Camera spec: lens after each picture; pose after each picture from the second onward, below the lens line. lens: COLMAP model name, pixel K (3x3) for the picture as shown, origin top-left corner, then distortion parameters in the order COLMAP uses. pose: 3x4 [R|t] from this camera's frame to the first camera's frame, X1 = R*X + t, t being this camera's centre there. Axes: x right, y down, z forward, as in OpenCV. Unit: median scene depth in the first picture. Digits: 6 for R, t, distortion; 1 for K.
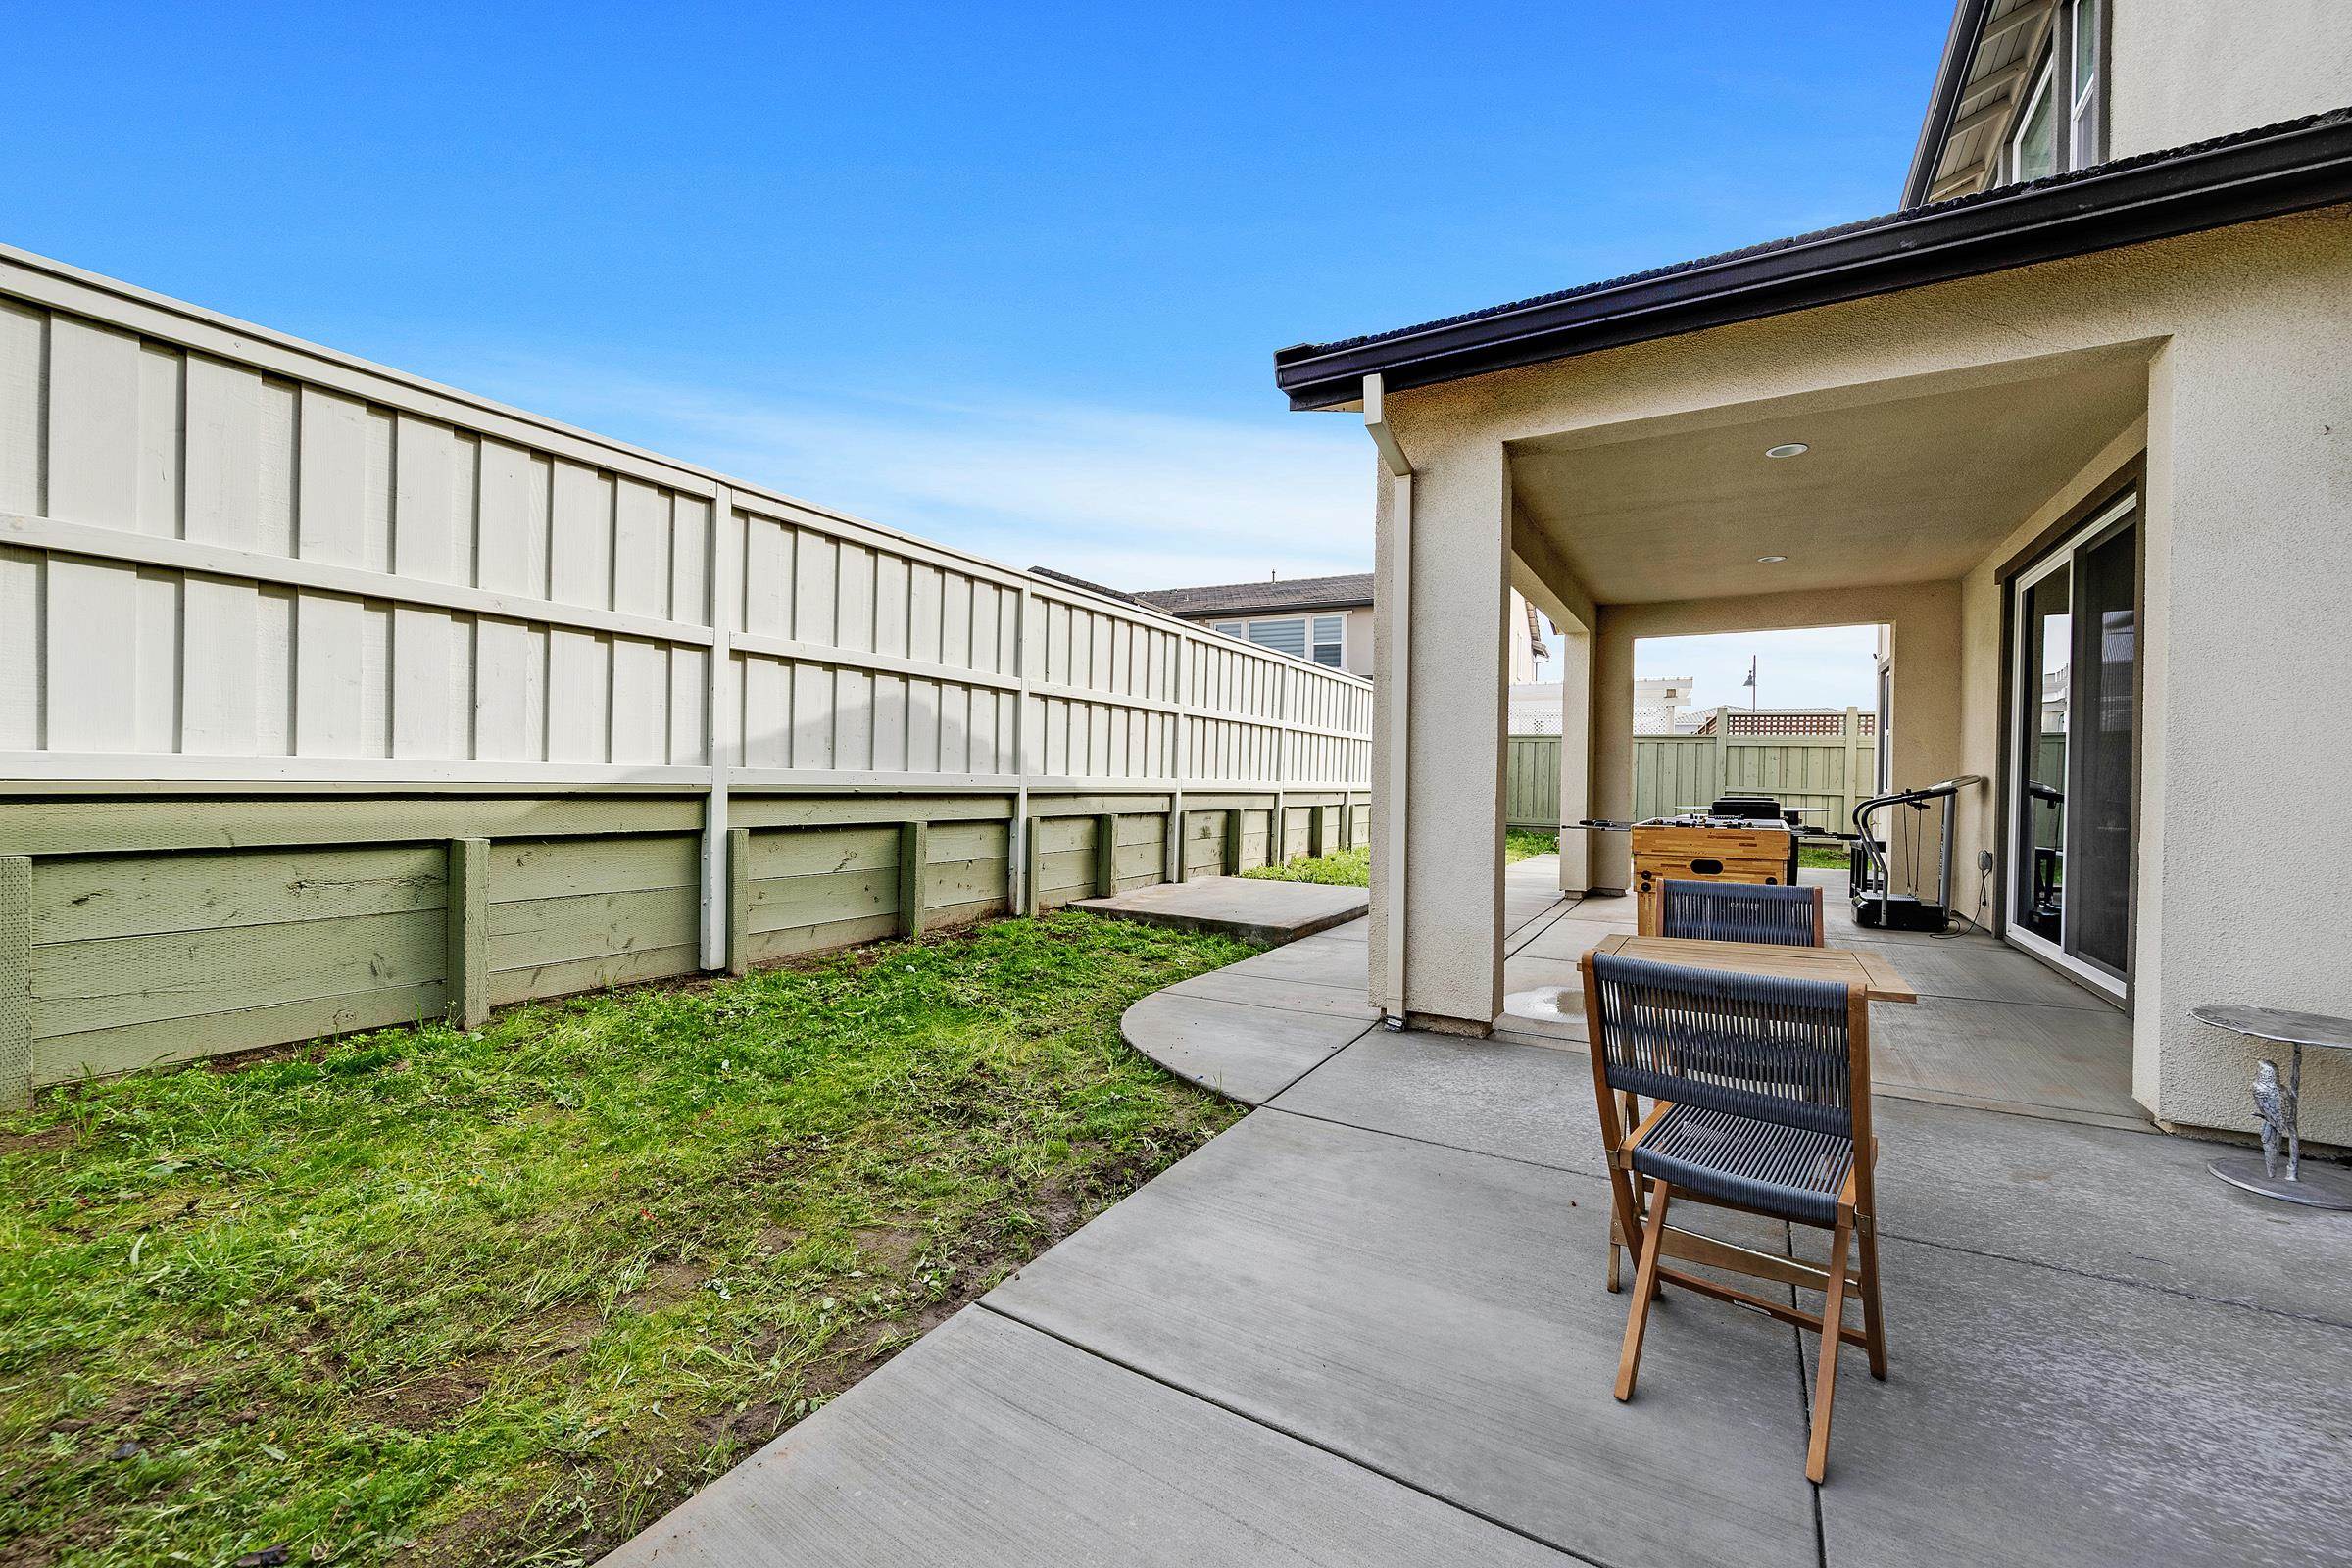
lens RADIAL K [[929.7, 0, 1223.8], [0, 929.7, 777.6], [0, 0, 1]] dist [-0.004288, 0.000404]
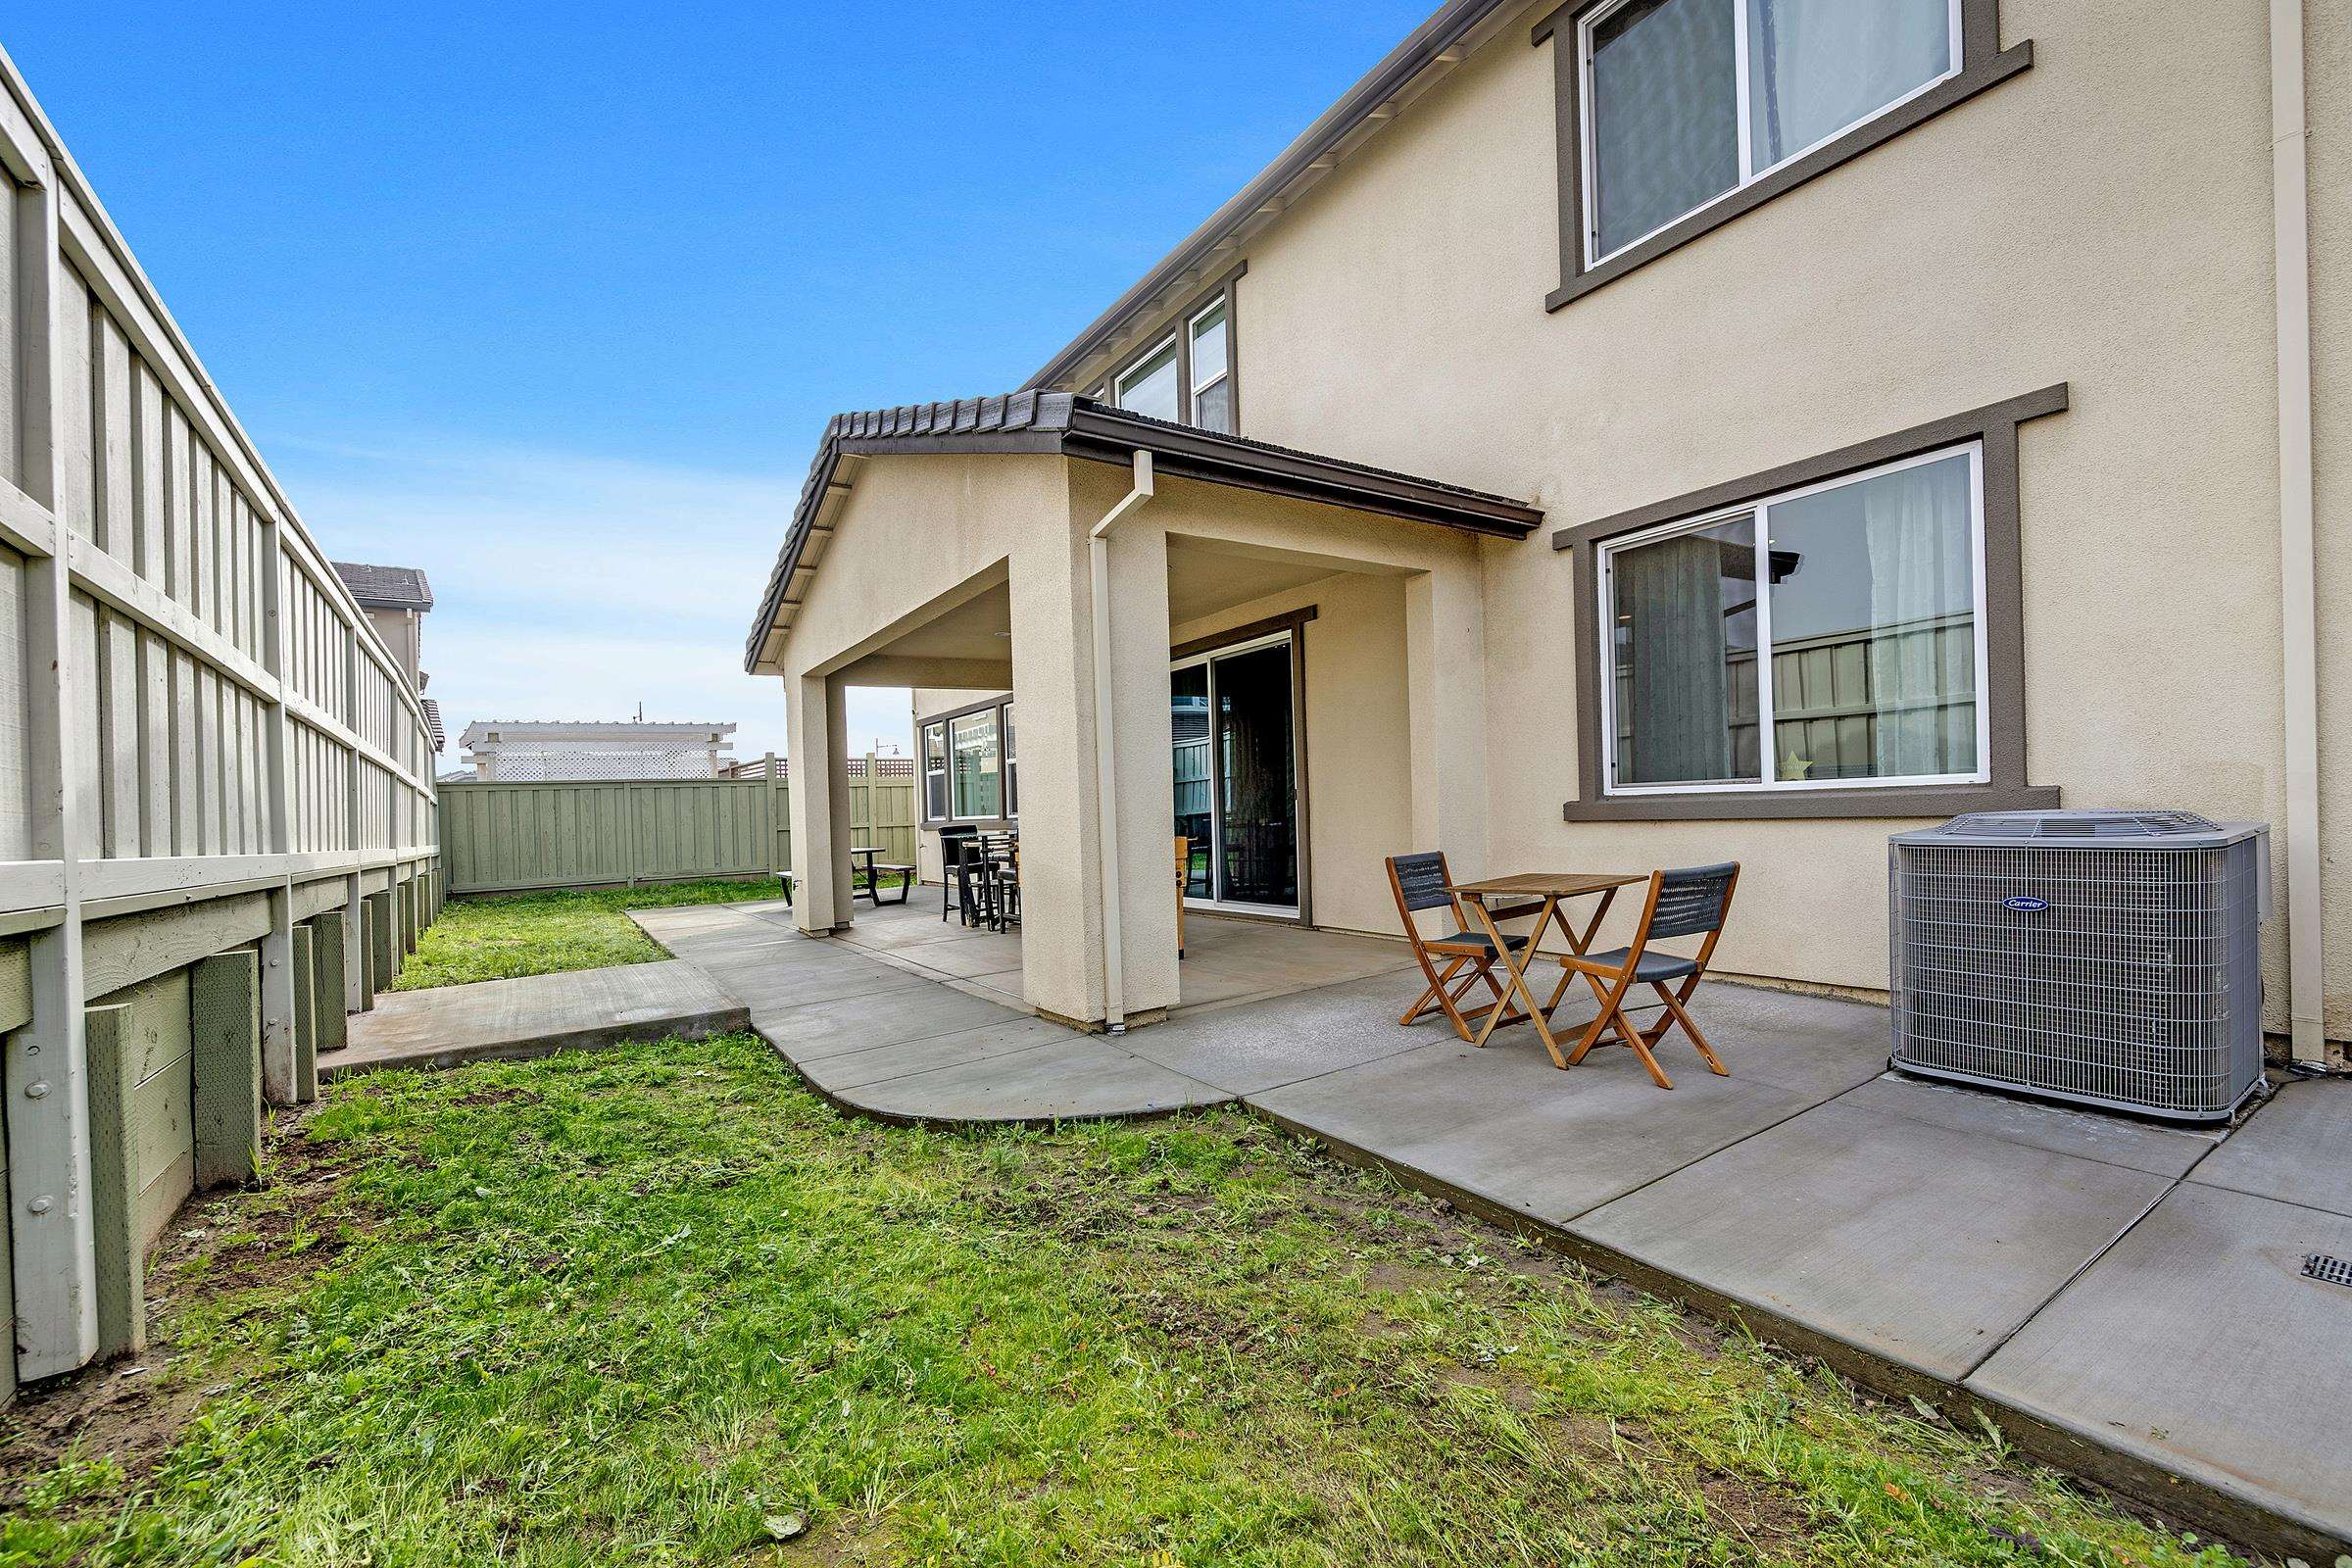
lens RADIAL K [[929.7, 0, 1168.5], [0, 929.7, 793.3], [0, 0, 1]] dist [-0.004288, 0.000404]
pose [[0.449892, -0.029476, 0.892596, -0.766215], [0.060099, 0.998189, 0.002671, -0.014158], [-0.891058, 0.052442, 0.450849, 0.432126]]
